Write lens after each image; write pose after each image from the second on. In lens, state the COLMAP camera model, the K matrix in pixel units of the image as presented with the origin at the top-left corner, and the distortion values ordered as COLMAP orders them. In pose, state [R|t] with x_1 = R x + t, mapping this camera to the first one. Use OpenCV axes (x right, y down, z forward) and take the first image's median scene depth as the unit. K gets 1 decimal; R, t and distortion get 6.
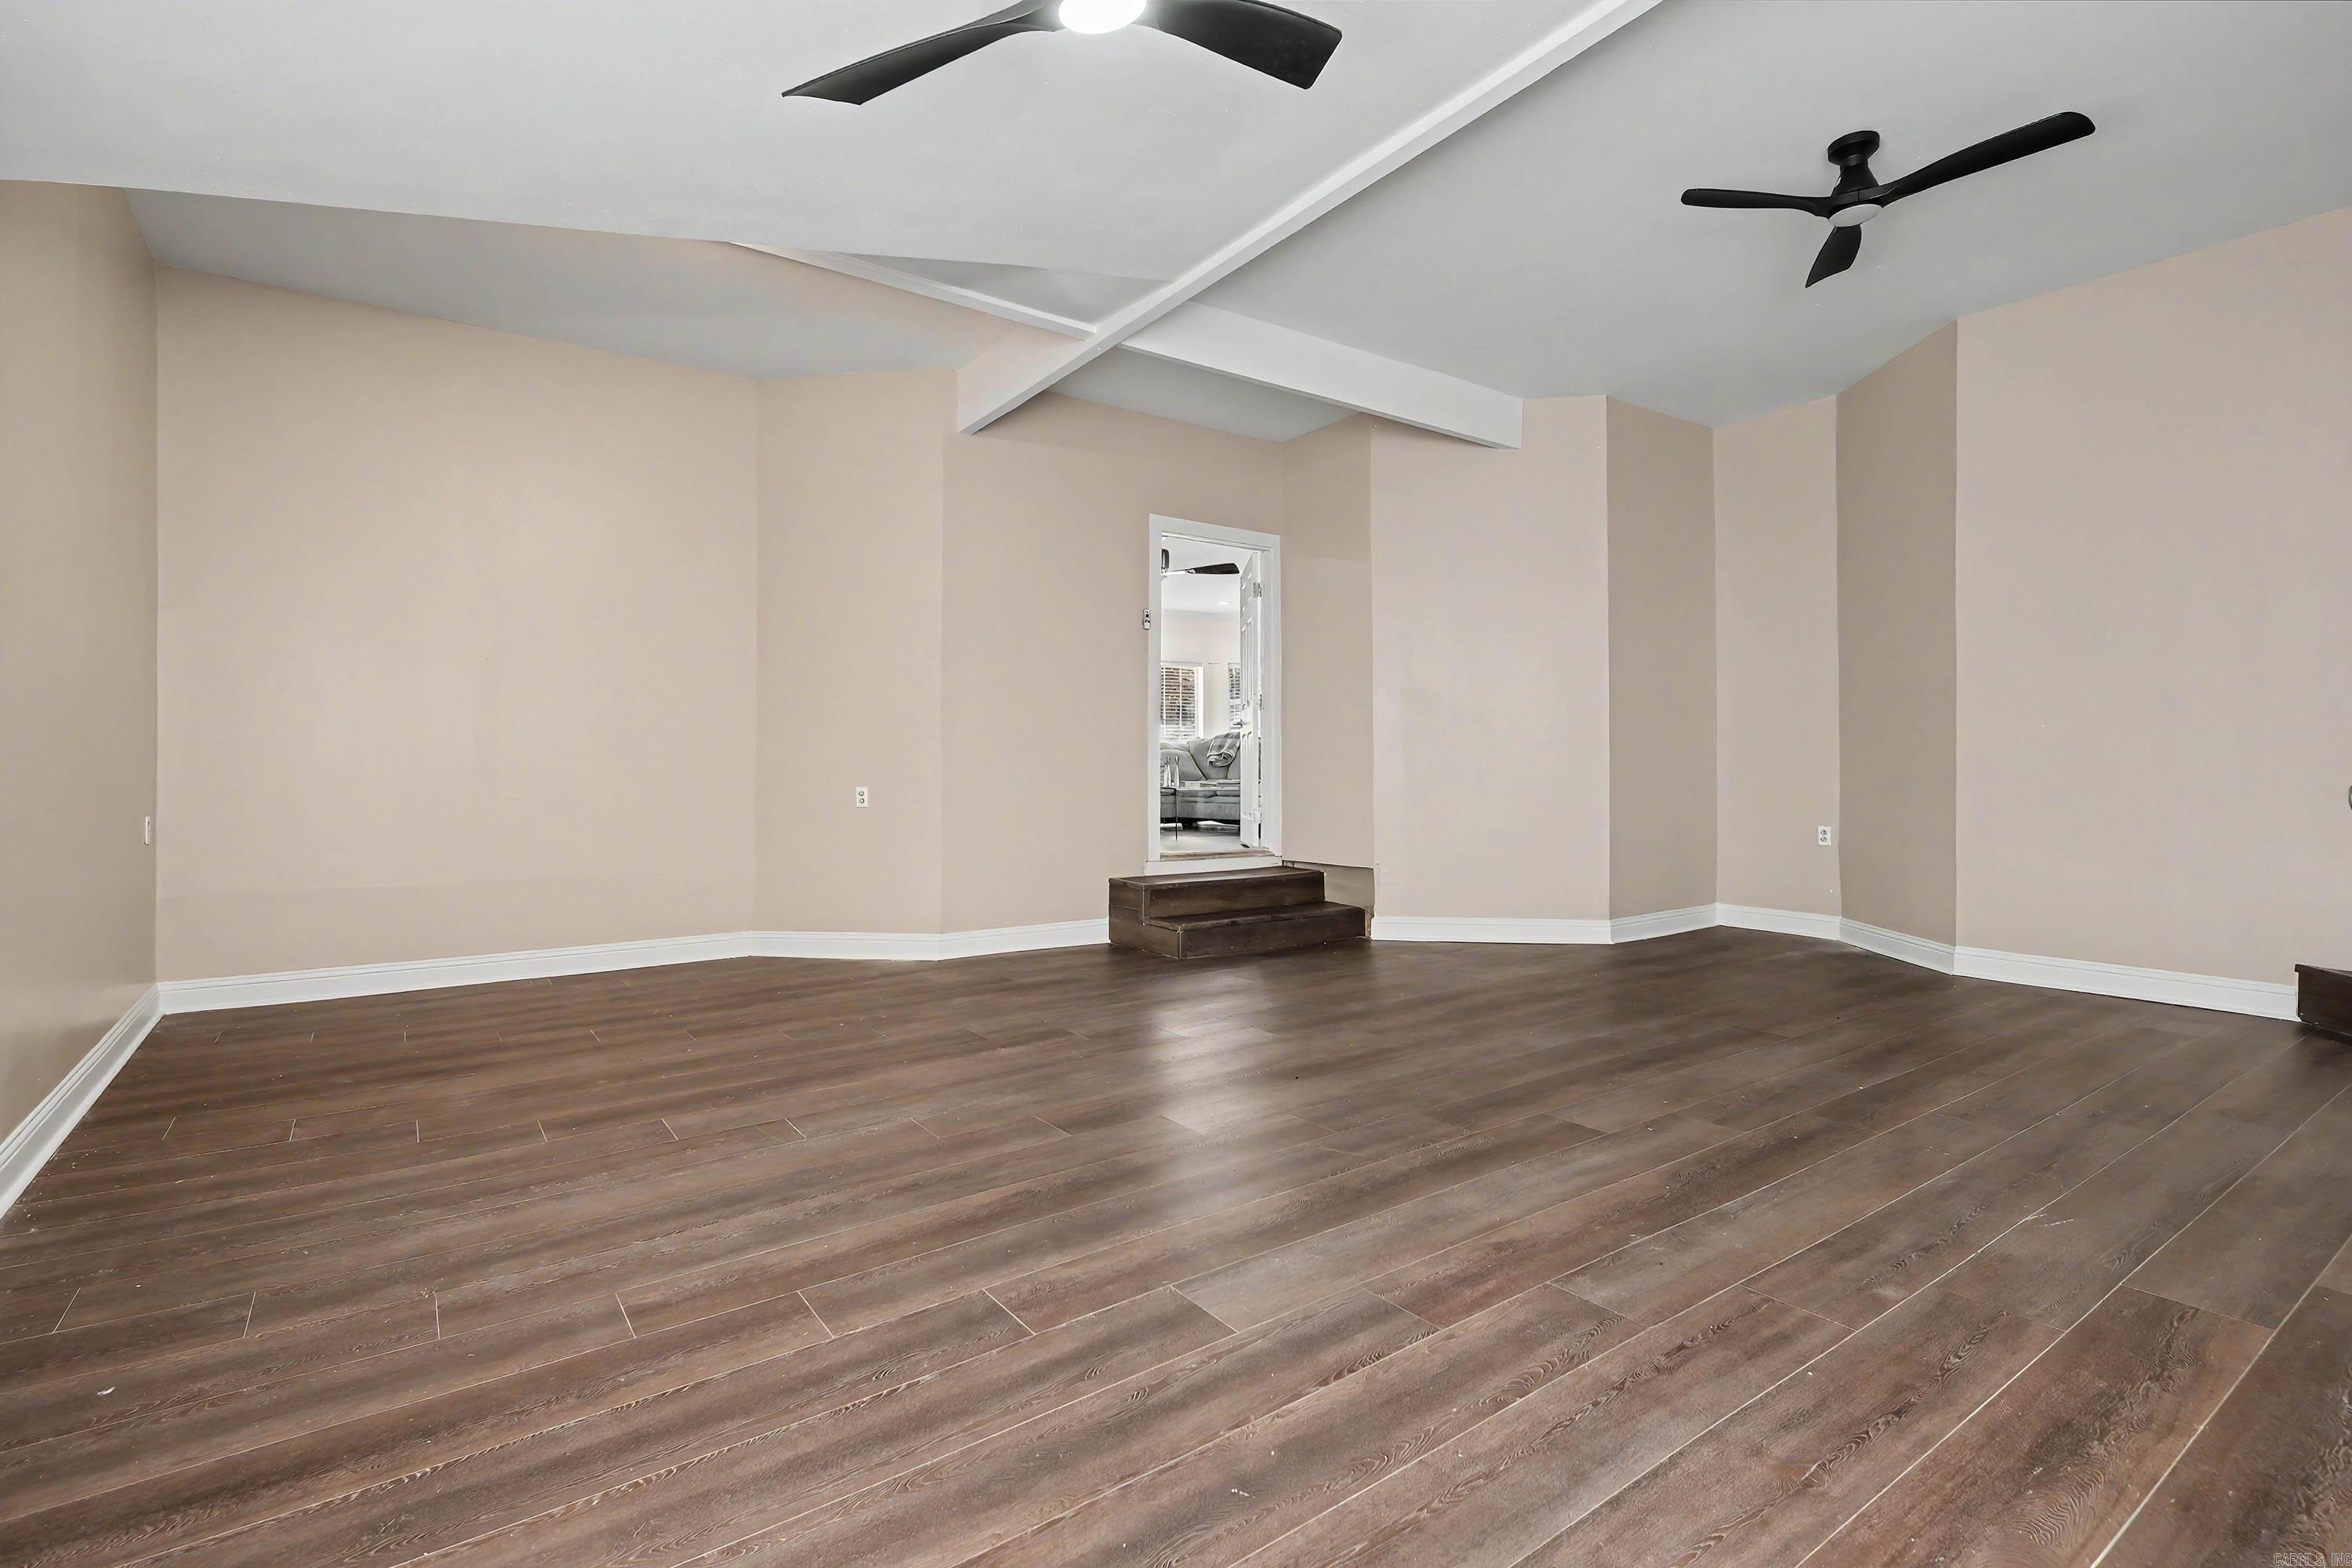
lens RADIAL K [[1132.8, 0, 1188.1], [0, 1132.8, 776.8], [0, 0, 1]] dist [-0.003262, -0.000464]
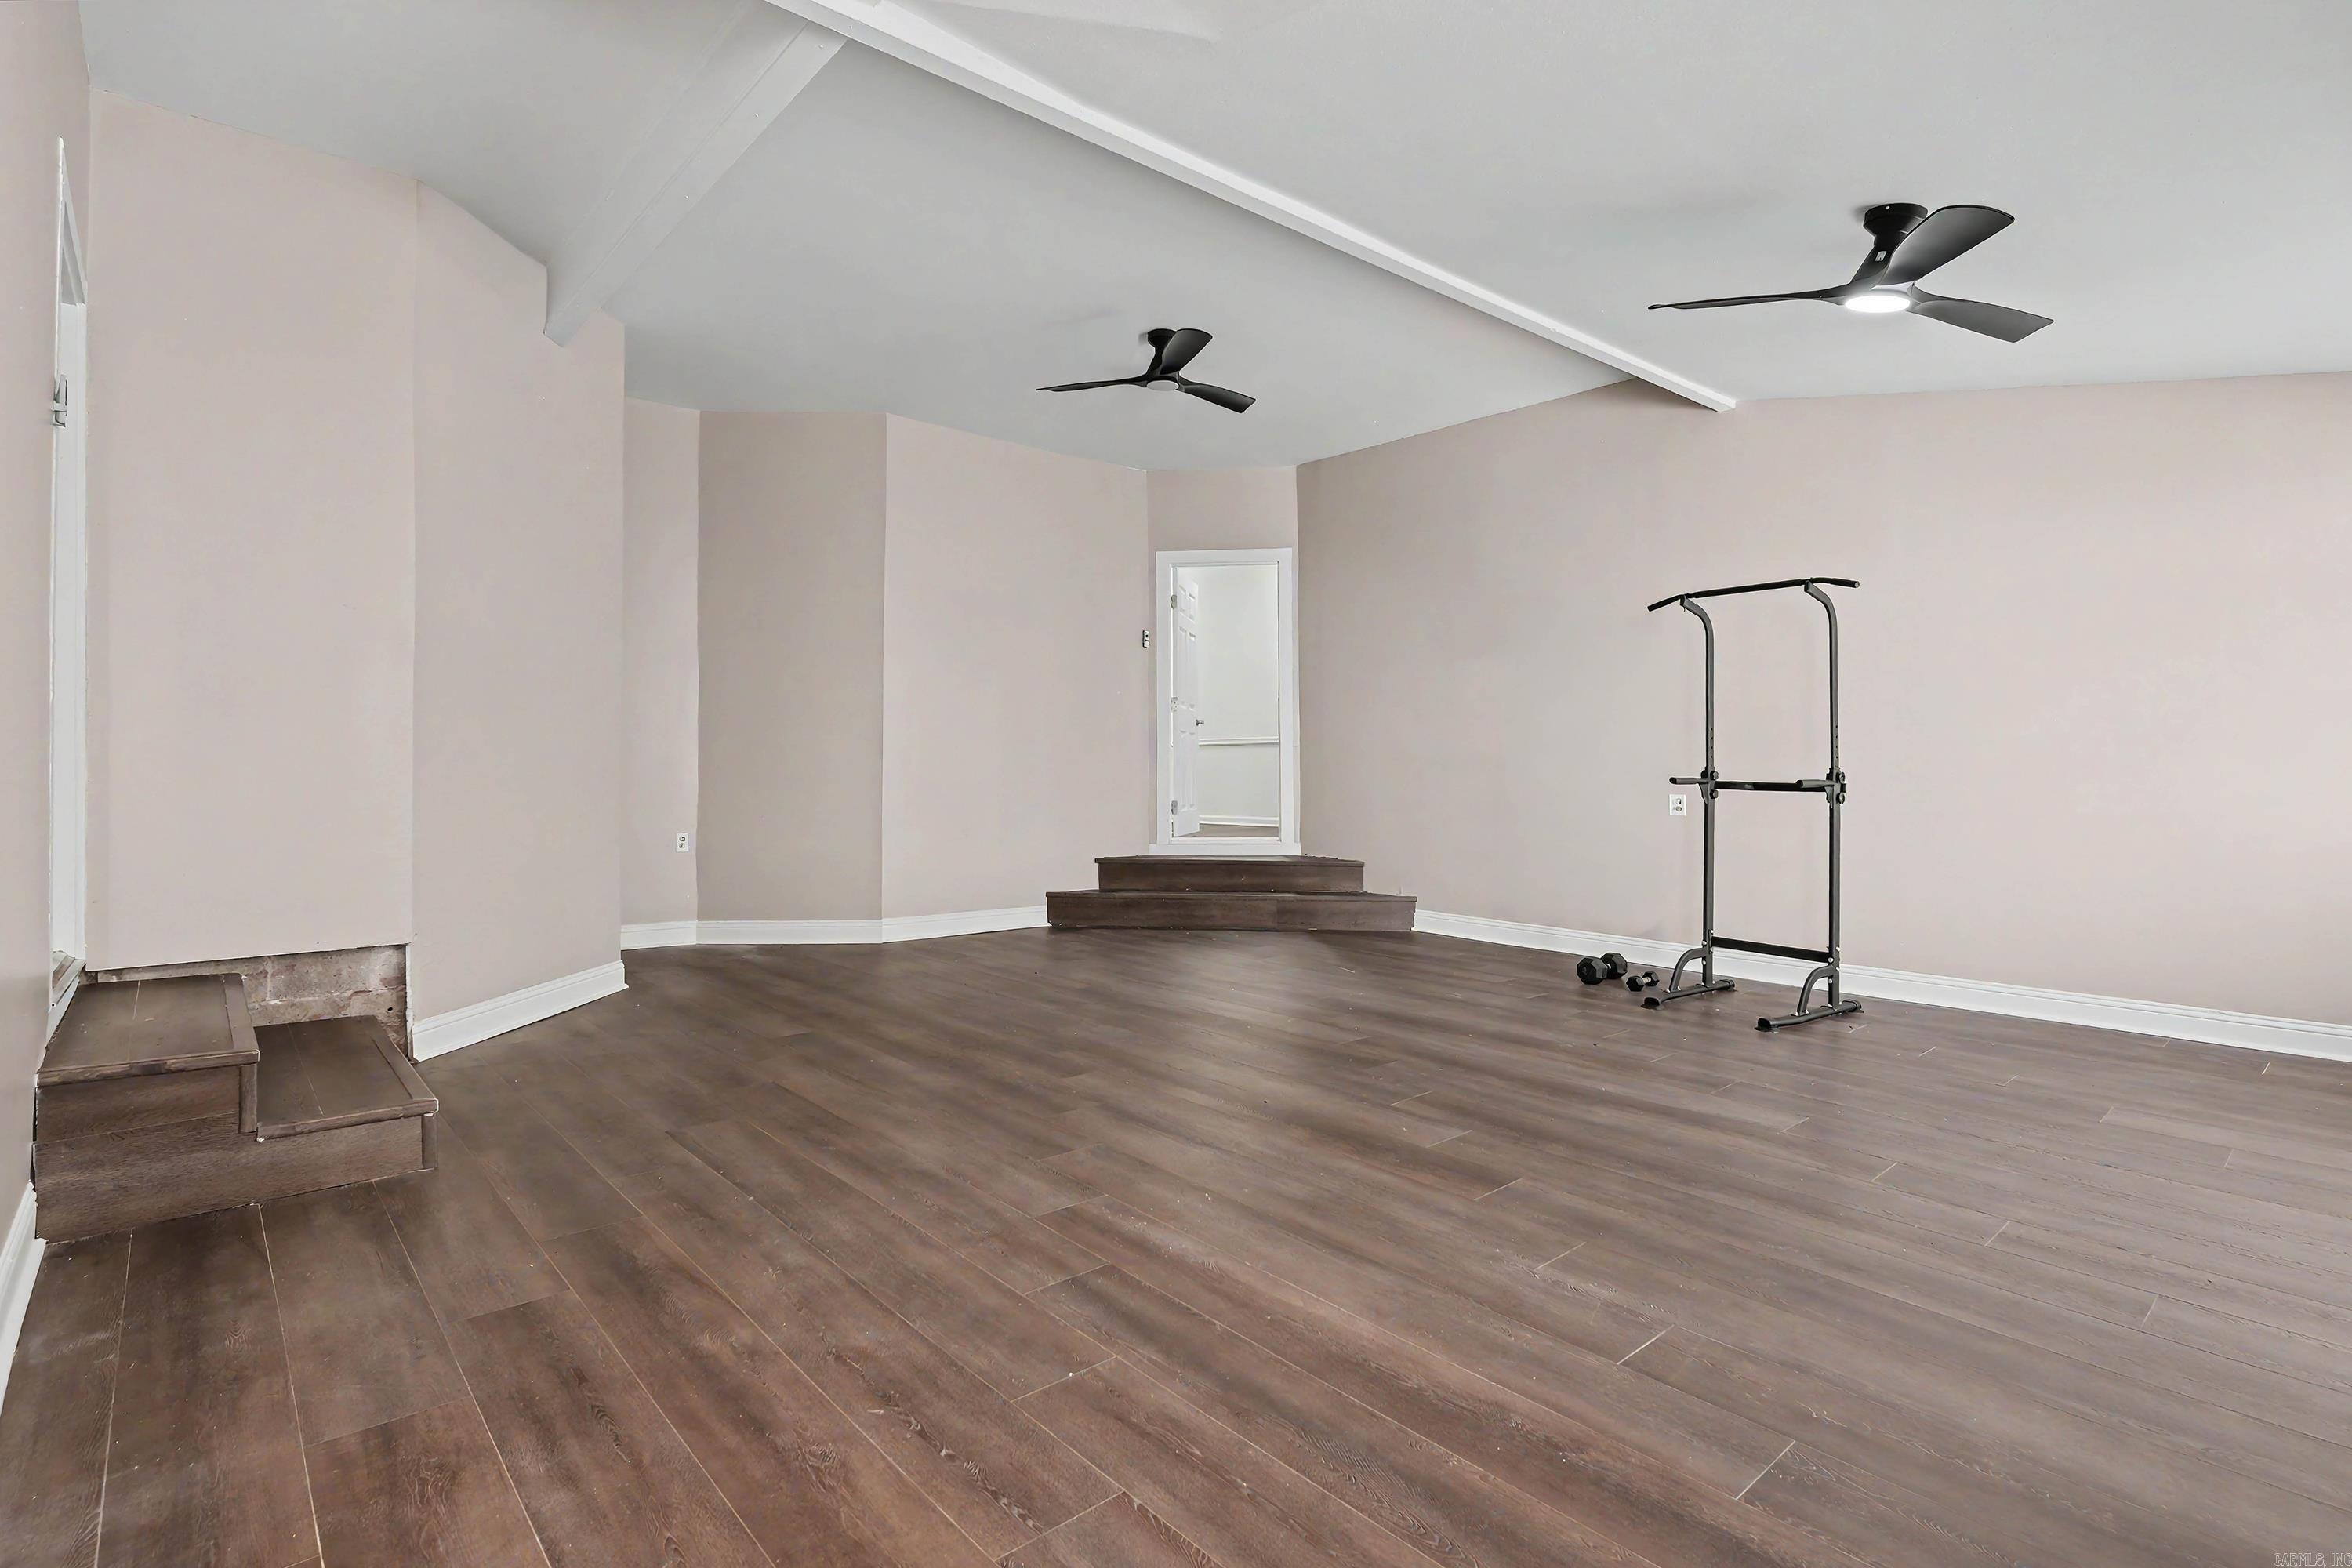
lens RADIAL K [[1132.8, 0, 1186.0], [0, 1132.8, 764.8], [0, 0, 1]] dist [-0.003262, -0.000464]
pose [[-0.094045, 0.005705, 0.995552, -0.898158], [0.010592, 0.999933, -0.004729, -0.013231], [-0.995512, 0.010100, -0.094099, 1.234612]]
